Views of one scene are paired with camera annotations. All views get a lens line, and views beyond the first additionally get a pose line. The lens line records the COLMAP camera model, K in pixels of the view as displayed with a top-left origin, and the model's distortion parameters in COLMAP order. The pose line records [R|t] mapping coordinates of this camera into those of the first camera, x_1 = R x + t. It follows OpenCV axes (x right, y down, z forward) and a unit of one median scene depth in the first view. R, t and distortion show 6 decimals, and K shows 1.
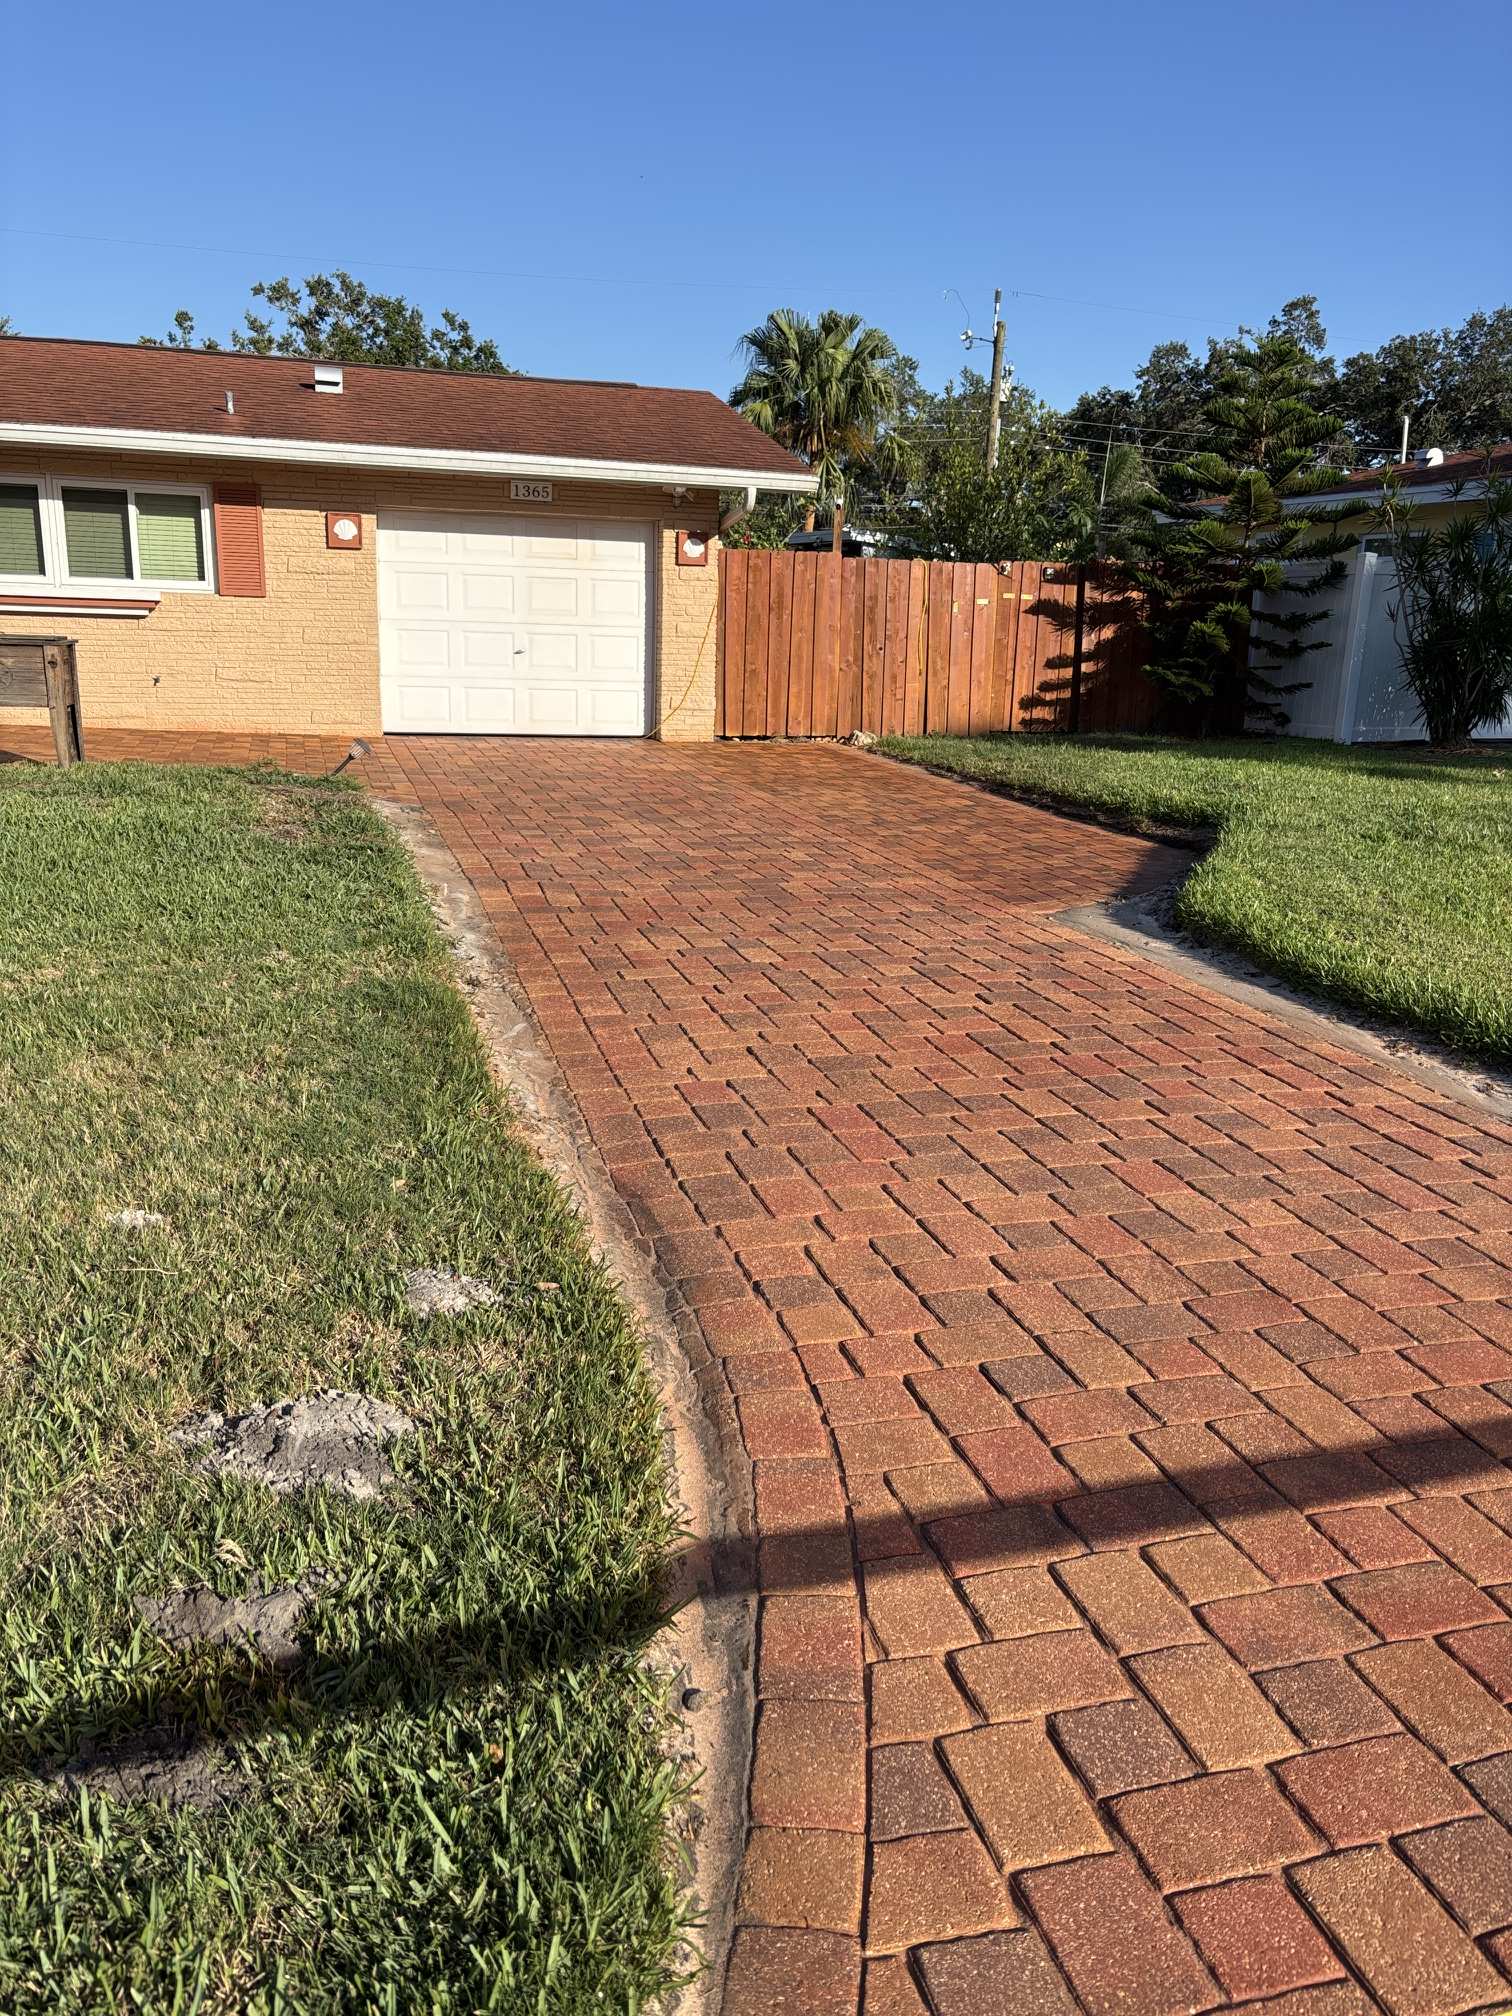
lens RADIAL K [[1550.2, 0, 762.3], [0, 1550.2, 1014.8], [0, 0, 1]] dist [0.033242, -0.043661]
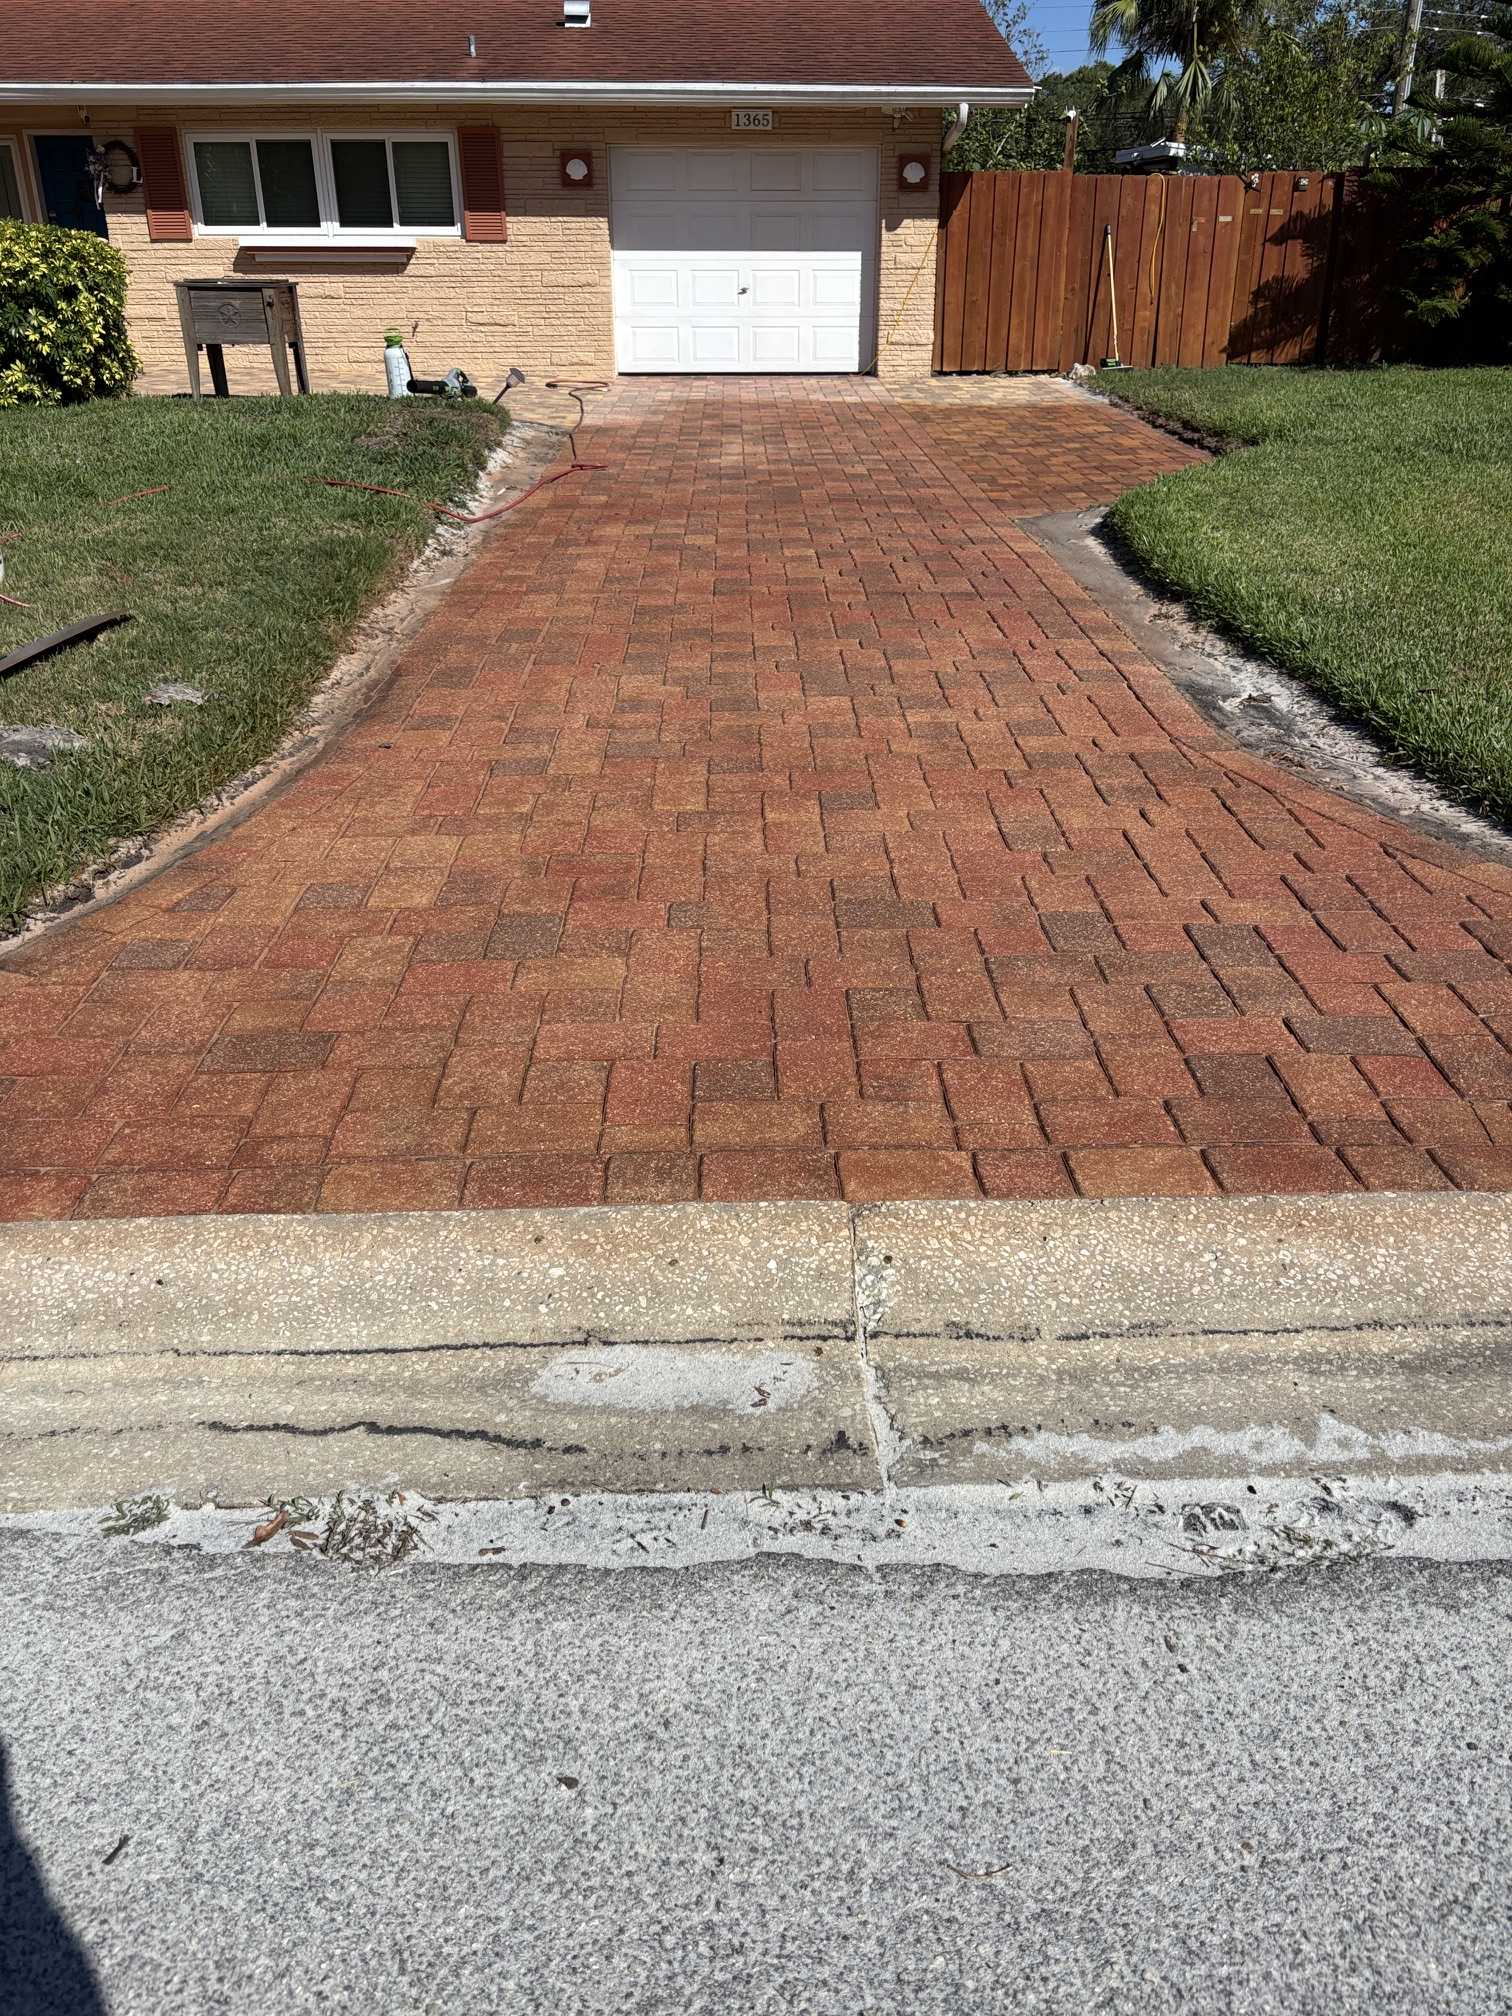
lens RADIAL K [[1550.2, 0, 756.8], [0, 1550.2, 996.8], [0, 0, 1]] dist [0.033242, -0.043661]
pose [[0.964909, 0.084837, -0.248503, 0.191003], [-0.036286, 0.980370, 0.193797, 0.037321], [0.260066, -0.177979, 0.949047, -0.094684]]
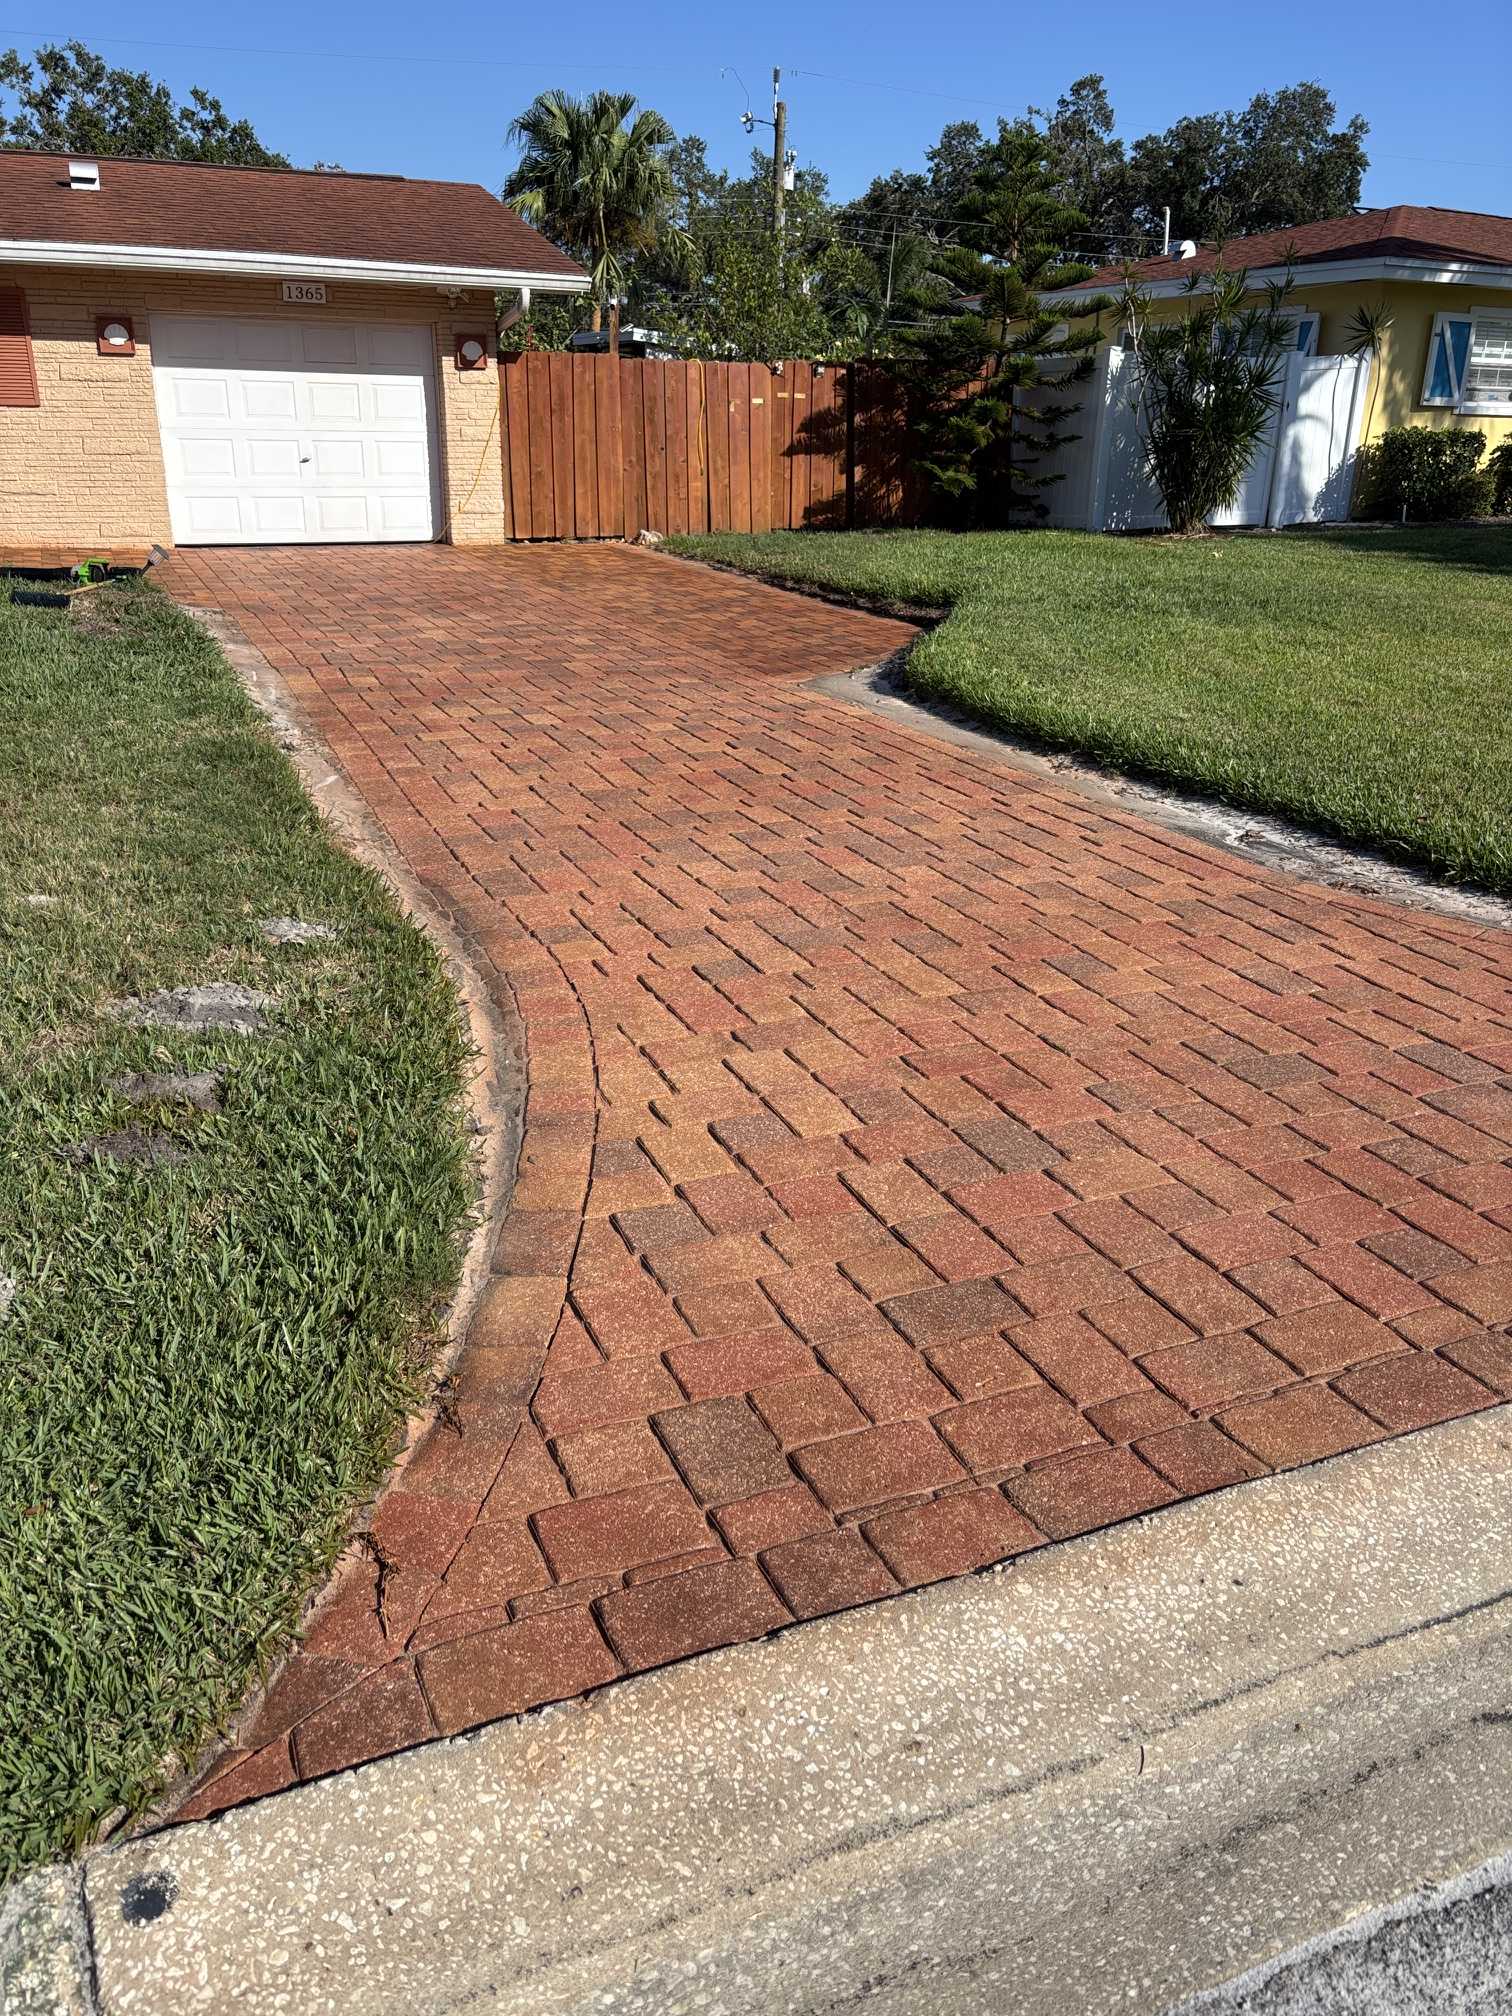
lens RADIAL K [[1550.2, 0, 757.3], [0, 1550.2, 1011.0], [0, 0, 1]] dist [0.033242, -0.043661]
pose [[0.992901, -0.057537, 0.104098, 0.012822], [0.045561, 0.992438, 0.113976, 0.027326], [-0.109868, -0.108424, 0.988015, -0.095188]]
